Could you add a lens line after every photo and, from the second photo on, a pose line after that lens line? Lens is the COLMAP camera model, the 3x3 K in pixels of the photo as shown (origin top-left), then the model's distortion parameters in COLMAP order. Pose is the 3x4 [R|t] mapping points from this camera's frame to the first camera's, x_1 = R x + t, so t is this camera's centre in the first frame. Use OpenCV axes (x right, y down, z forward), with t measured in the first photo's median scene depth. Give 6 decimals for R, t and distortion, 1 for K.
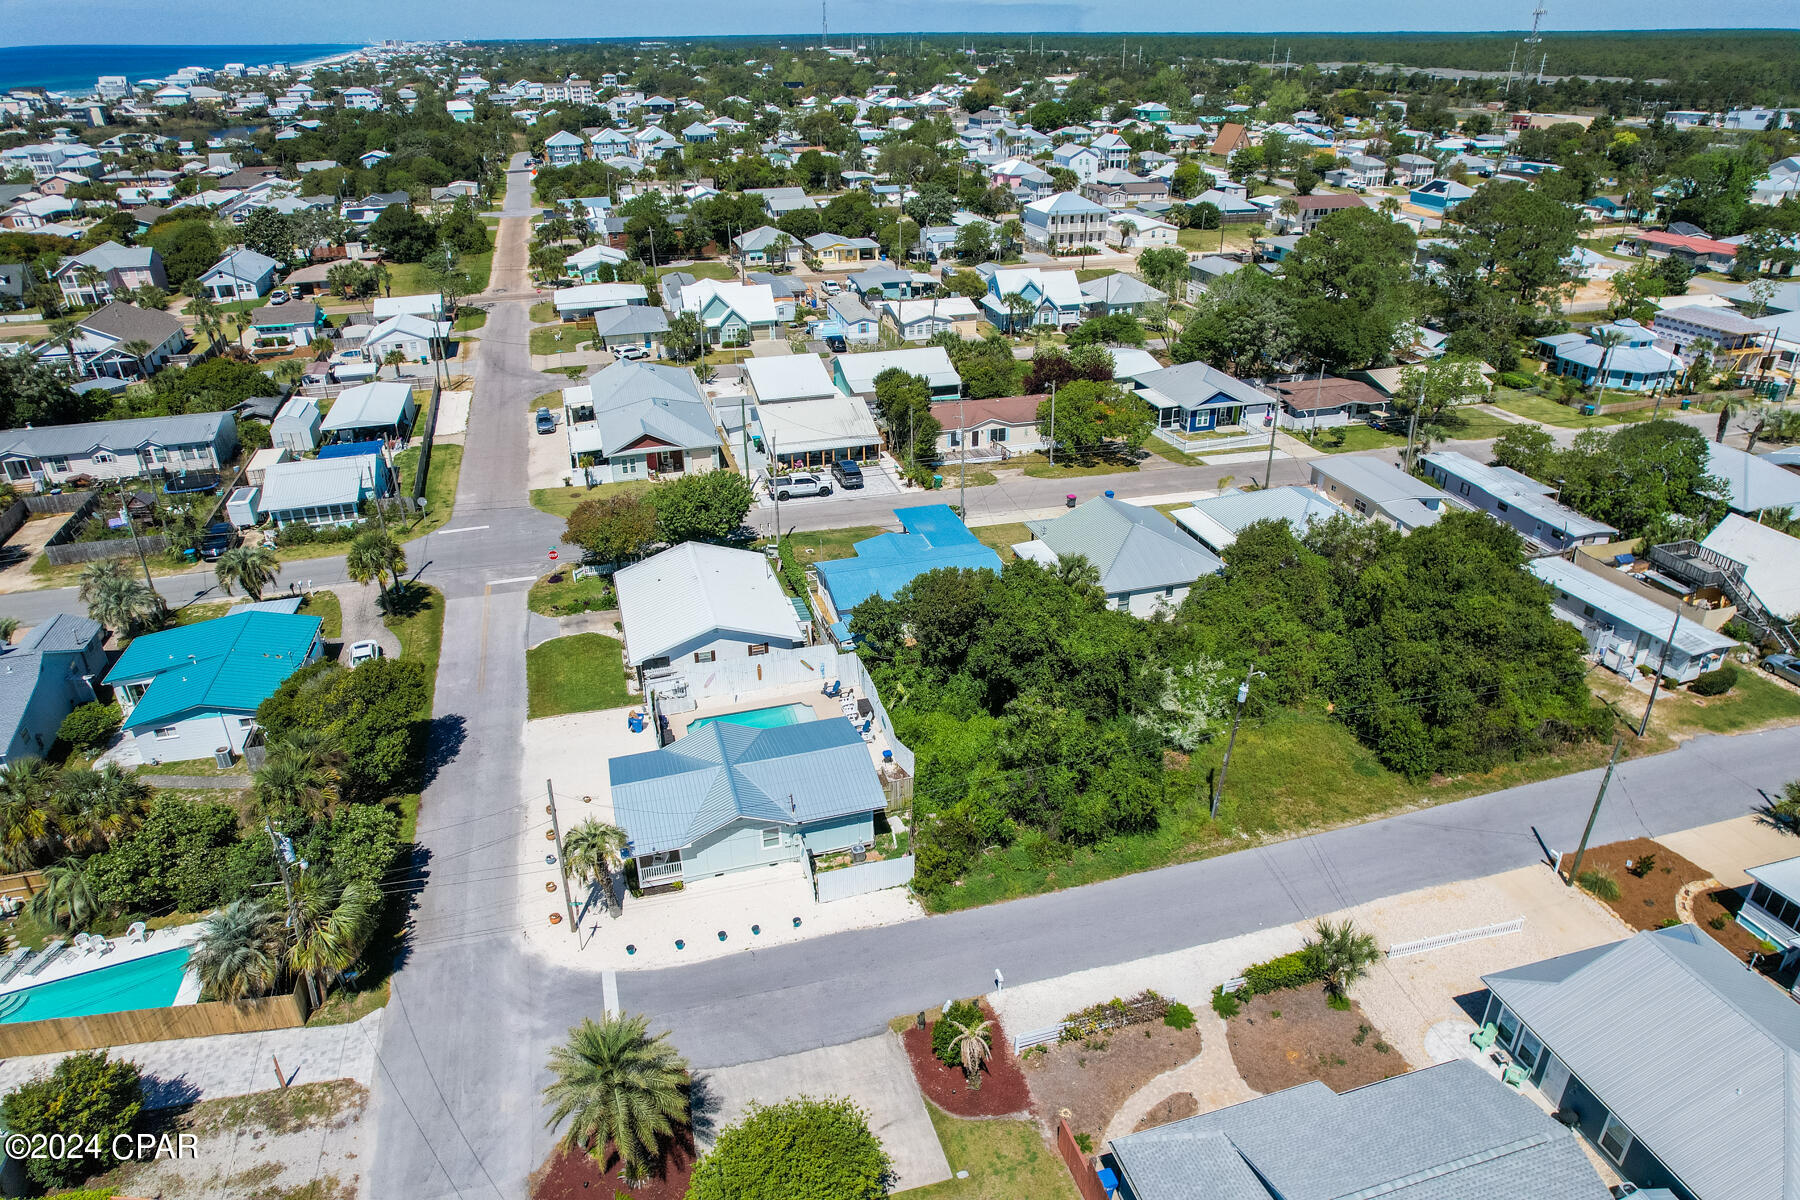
lens RADIAL K [[1150.2, 0, 909.1], [0, 1150.2, 613.3], [0, 0, 1]] dist [-0.081257, 0.075080]
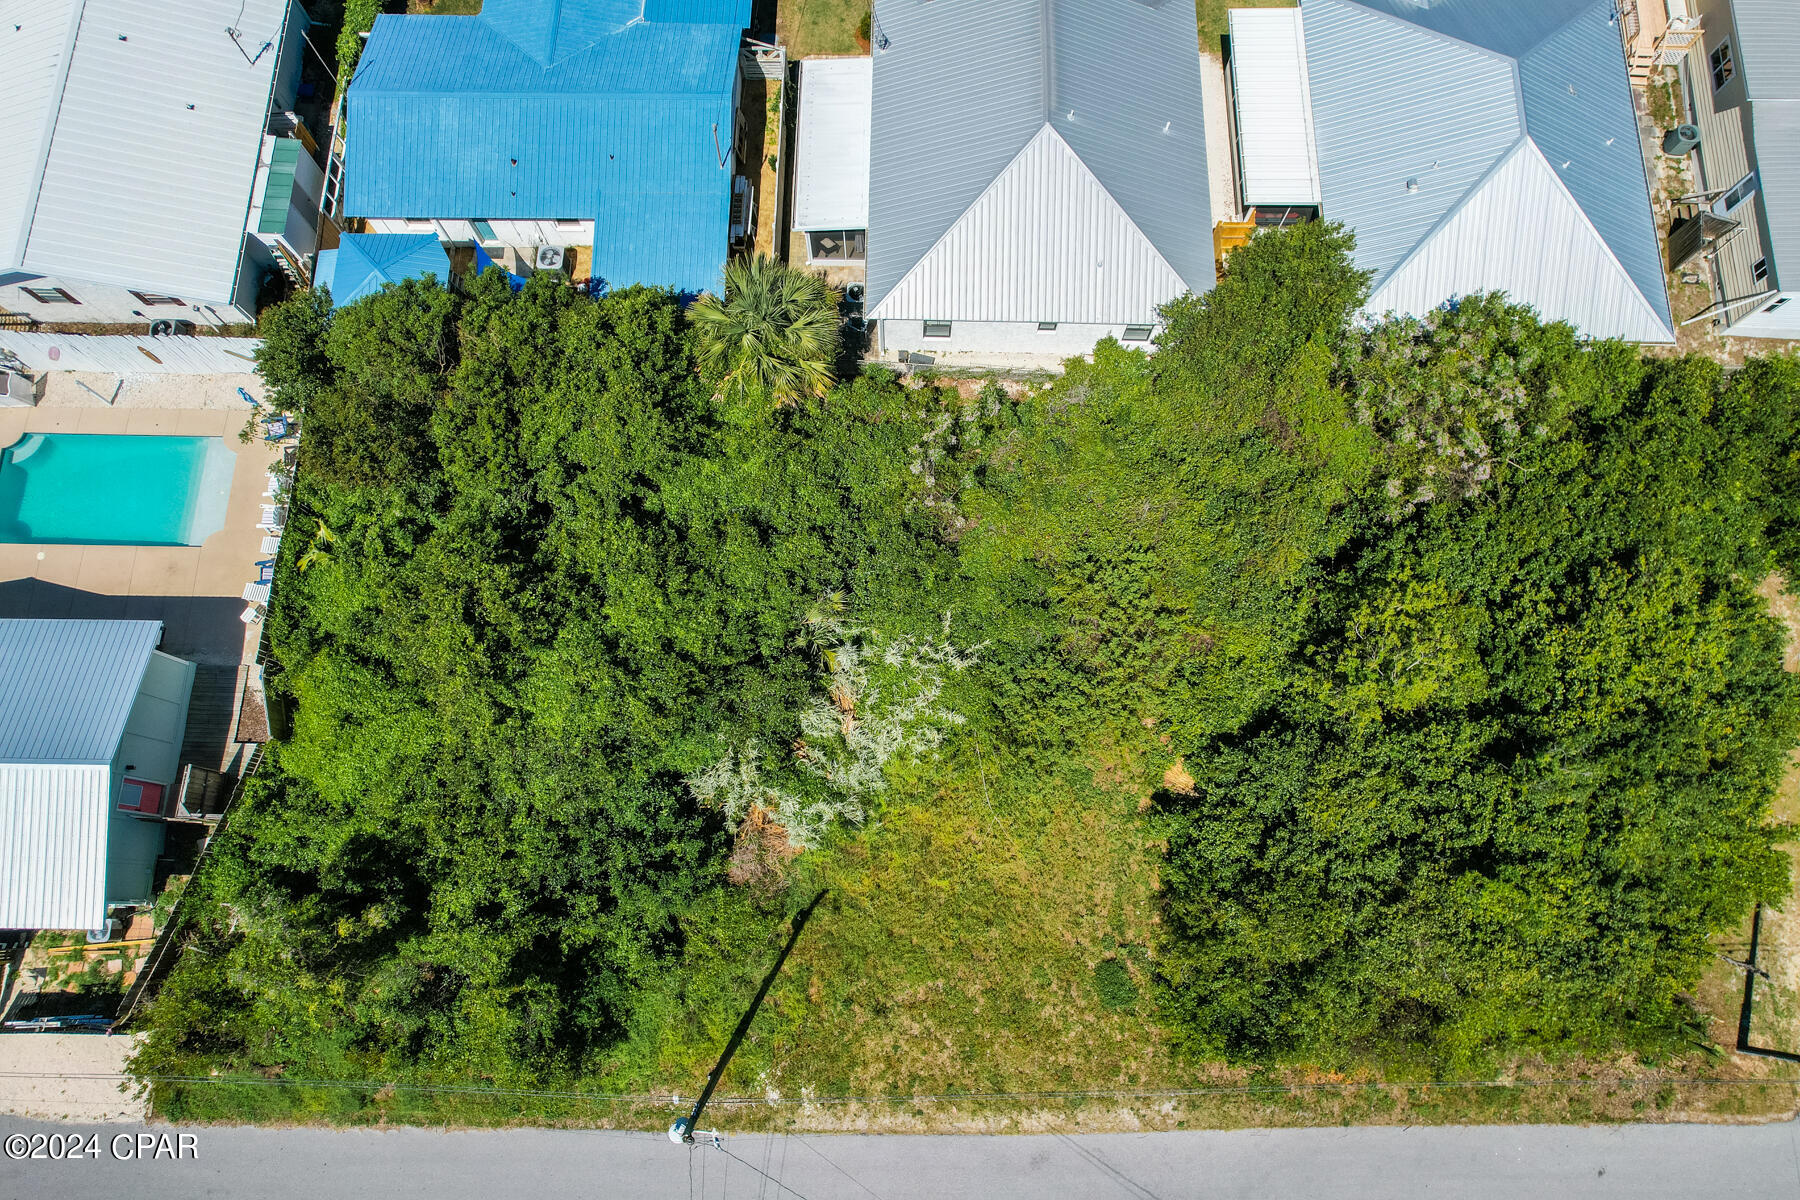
lens RADIAL K [[1150.2, 0, 909.1], [0, 1150.2, 613.3], [0, 0, 1]] dist [-0.081257, 0.075080]
pose [[0.952351, 0.297538, -0.067067, 0.167997], [-0.151203, 0.651534, 0.743398, -0.191626], [0.264886, -0.697836, 0.665478, 0.423455]]
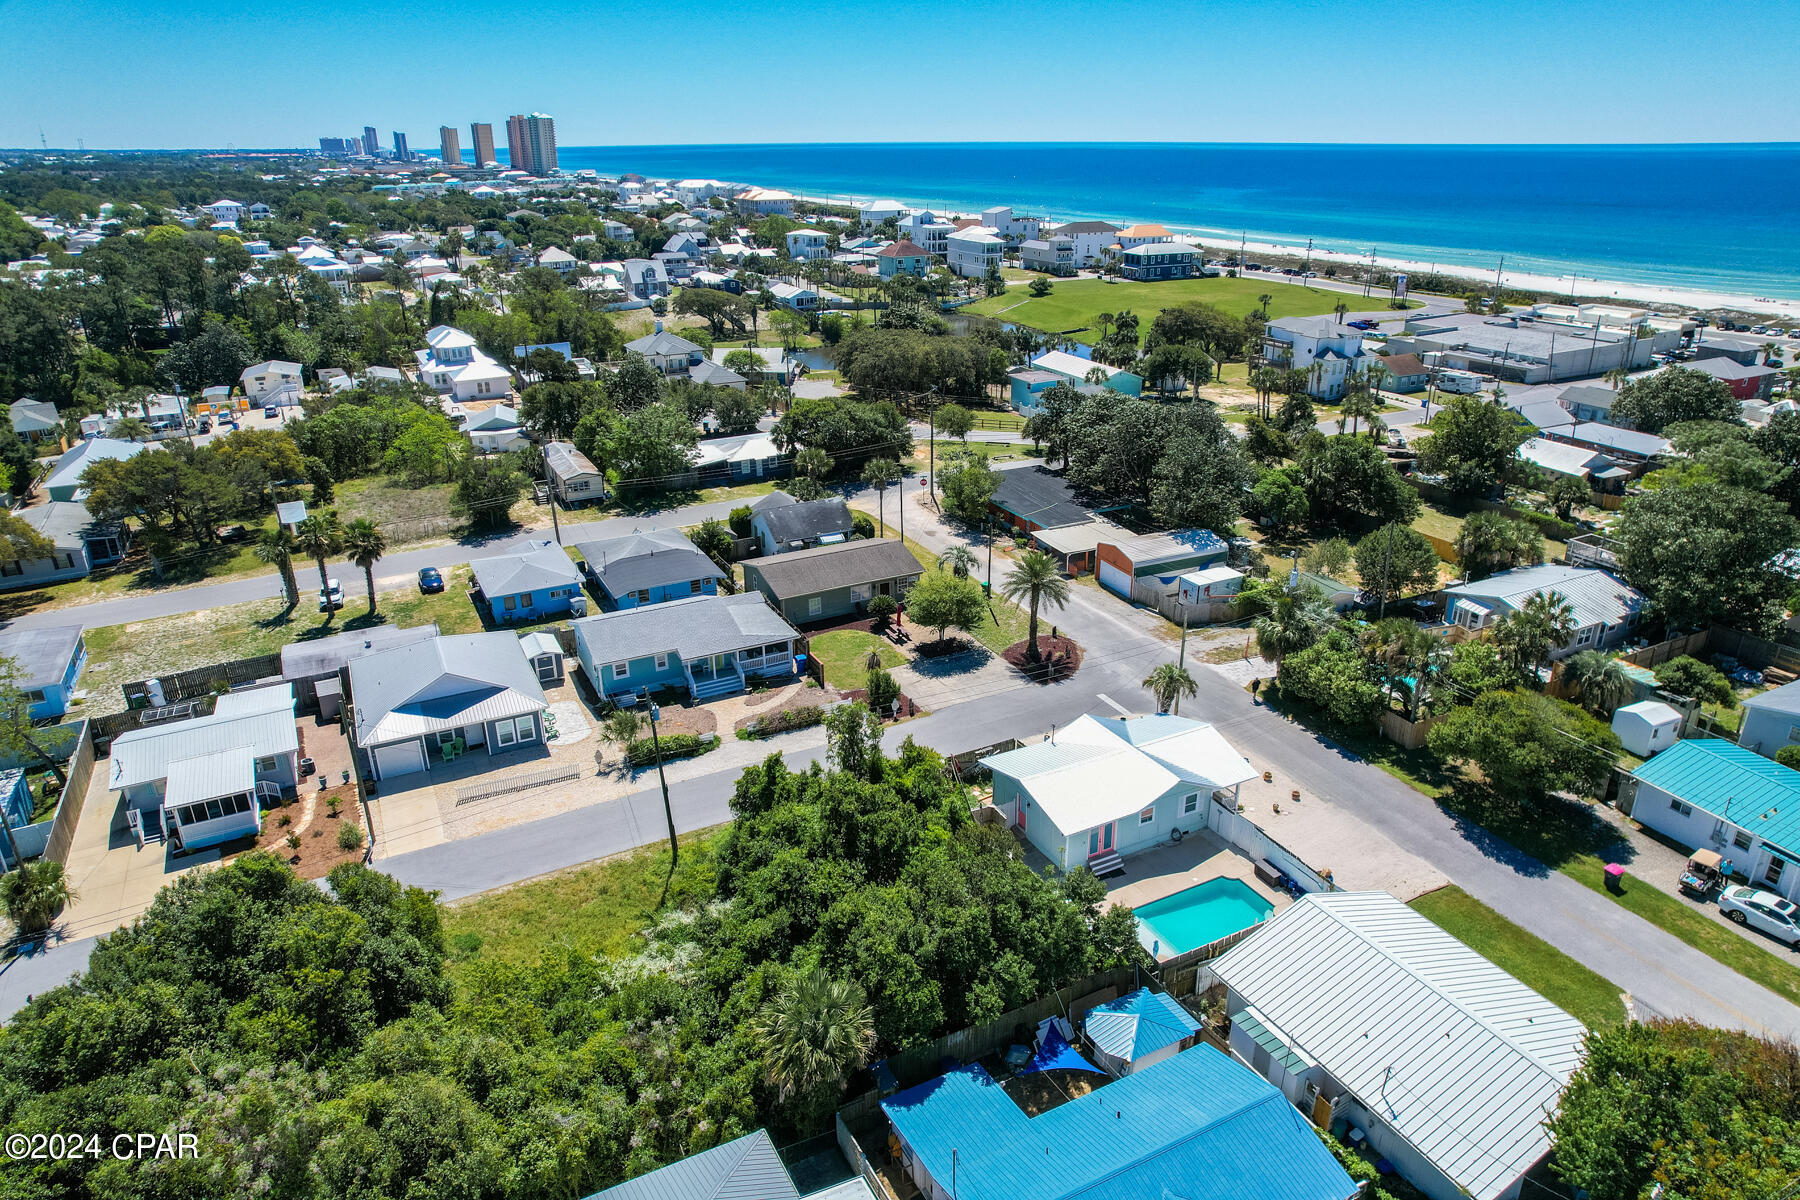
lens RADIAL K [[1150.2, 0, 909.1], [0, 1150.2, 613.3], [0, 0, 1]] dist [-0.081257, 0.075080]
pose [[-0.982015, 0.085069, -0.168550, 0.112906], [-0.074623, 0.645164, 0.760391, -0.389923], [0.173428, 0.759293, -0.627213, 0.790948]]
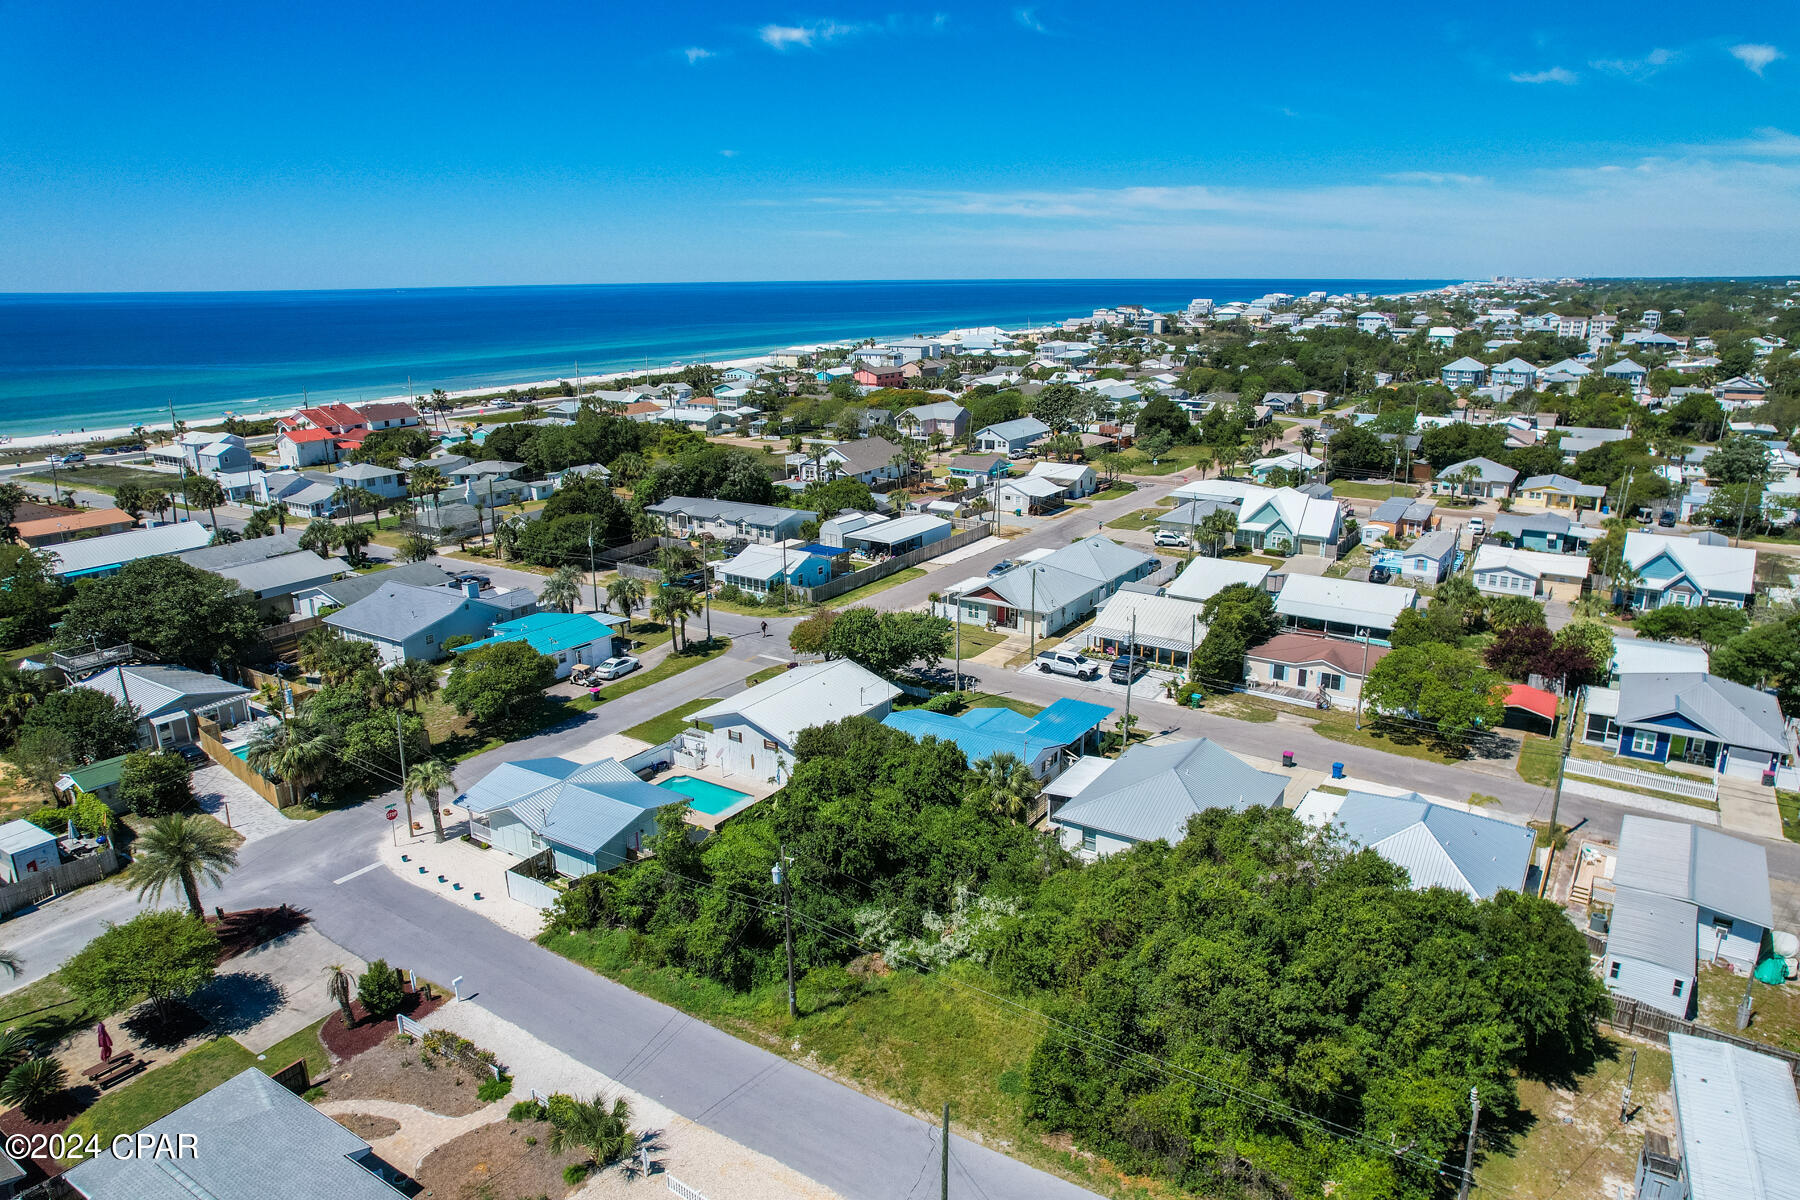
lens RADIAL K [[1150.2, 0, 909.1], [0, 1150.2, 613.3], [0, 0, 1]] dist [-0.081257, 0.075080]
pose [[0.647743, 0.218722, -0.729787, 0.486347], [-0.346753, 0.937574, -0.026773, -0.069784], [0.678374, 0.270398, 0.683150, 0.181347]]
